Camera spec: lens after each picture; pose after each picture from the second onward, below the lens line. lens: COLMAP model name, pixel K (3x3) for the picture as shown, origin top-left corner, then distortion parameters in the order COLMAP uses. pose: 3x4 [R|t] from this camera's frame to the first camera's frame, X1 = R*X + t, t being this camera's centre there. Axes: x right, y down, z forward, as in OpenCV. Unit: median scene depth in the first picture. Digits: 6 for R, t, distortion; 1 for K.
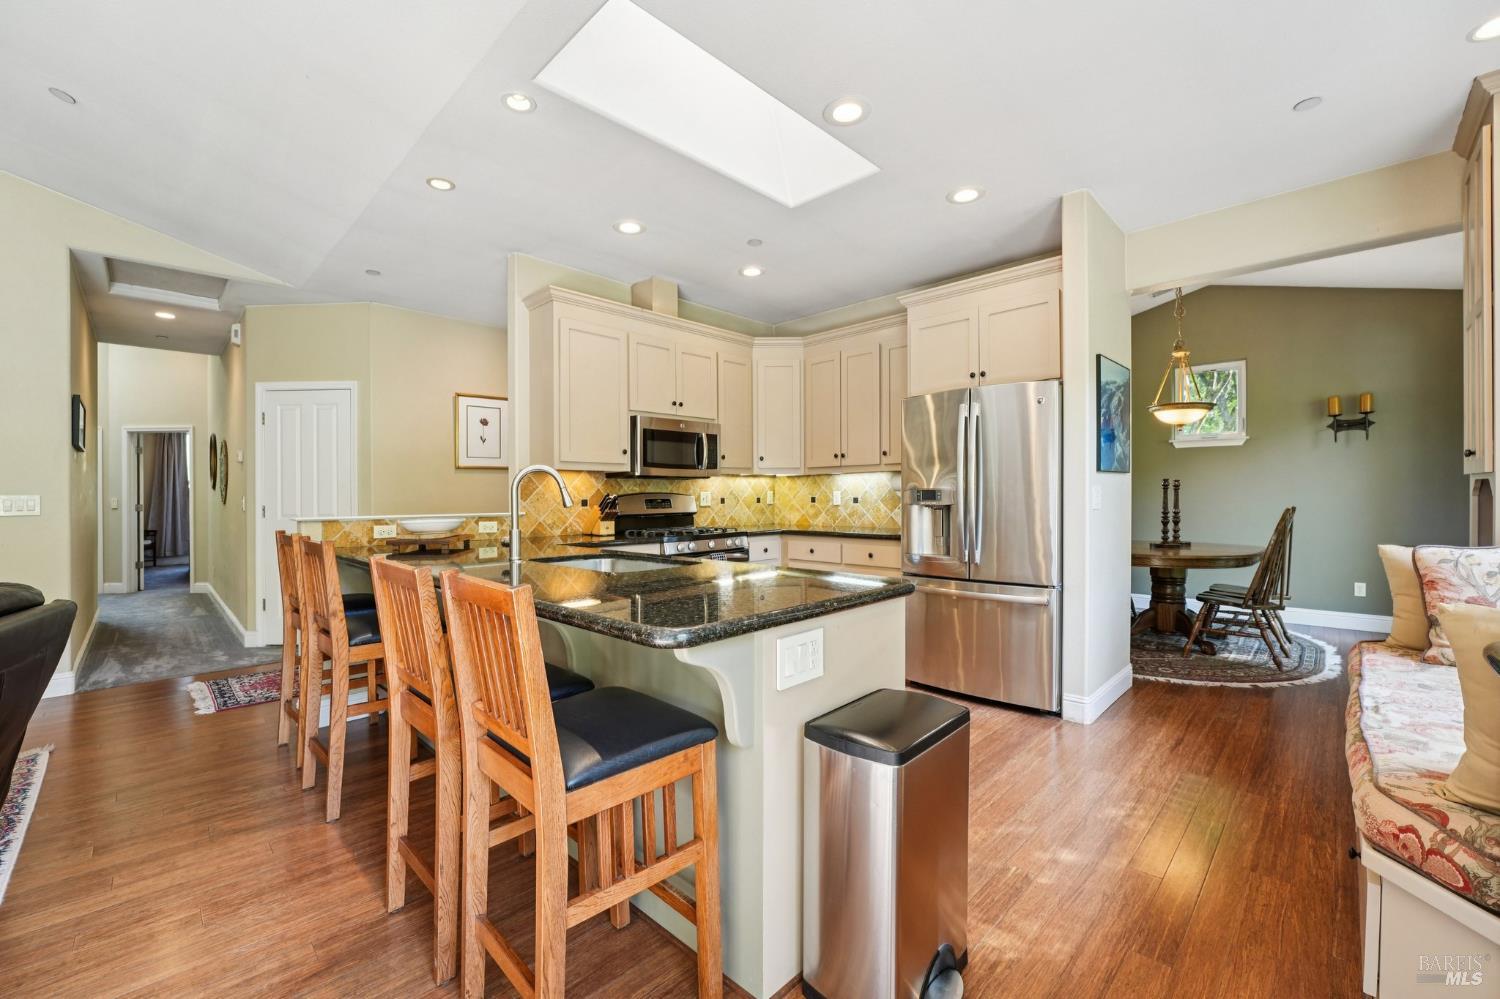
lens RADIAL K [[612.4, 0, 746.9], [0, 612.4, 516.2], [0, 0, 1]] dist [-0.022298, 0.000654]
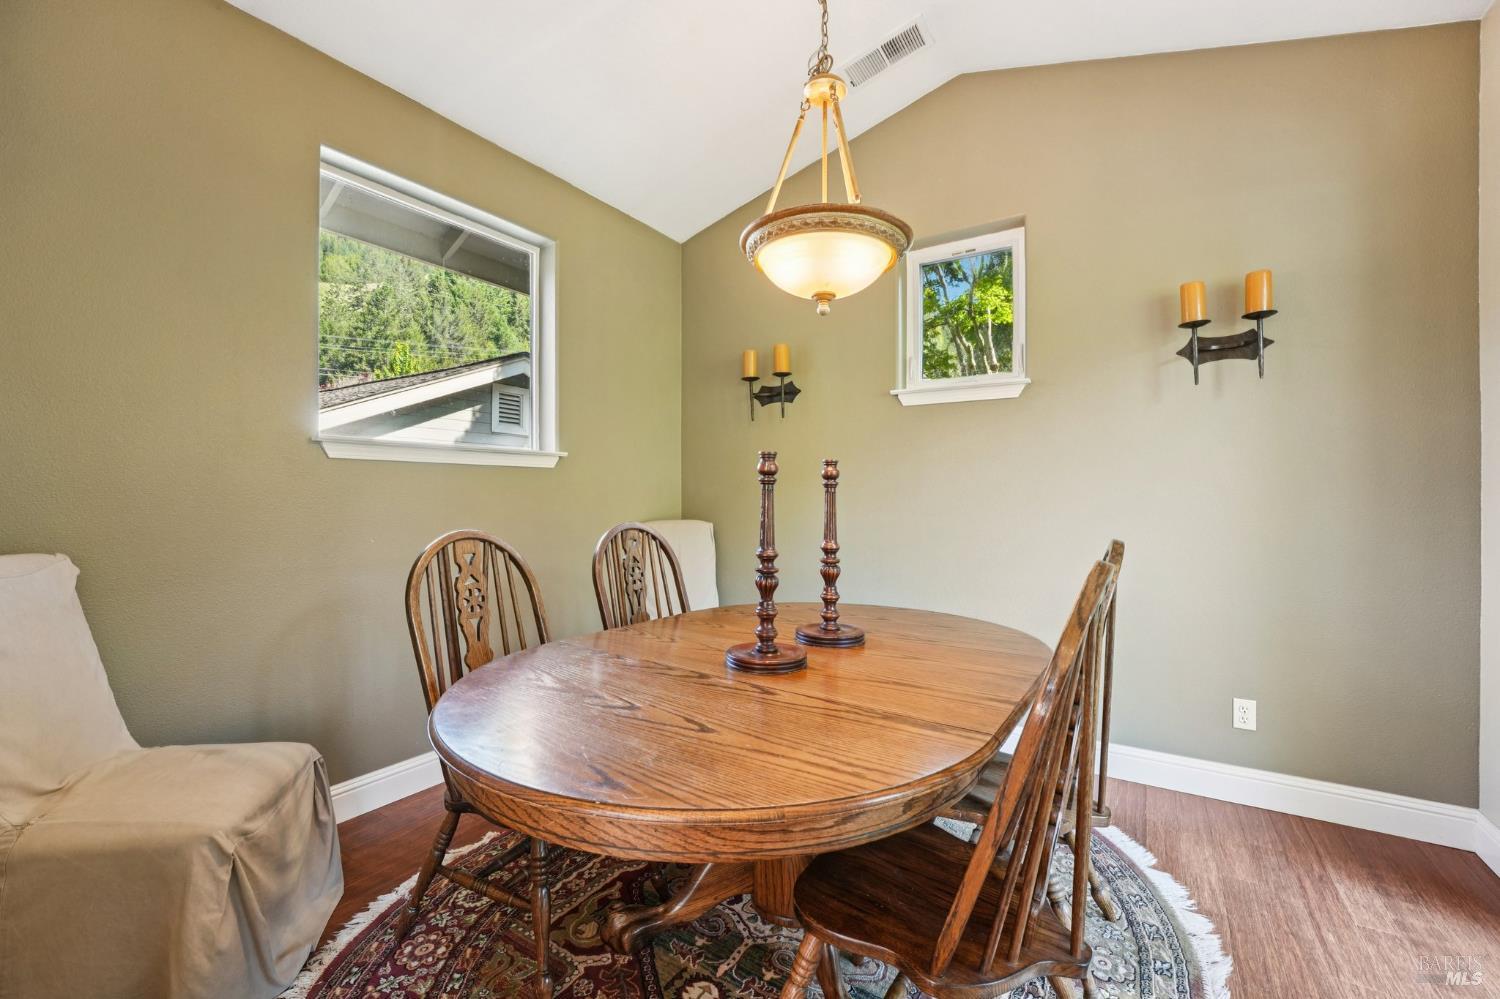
lens RADIAL K [[637.3, 0, 750.0], [0, 637.3, 499.5], [0, 0, 1]] dist [-0.021378, 0.000253]
pose [[0.976167, 0.013048, 0.216627, 0.564381], [-0.006132, 0.999451, -0.032566, -0.022267], [-0.216933, 0.030461, 0.975711, 0.623882]]
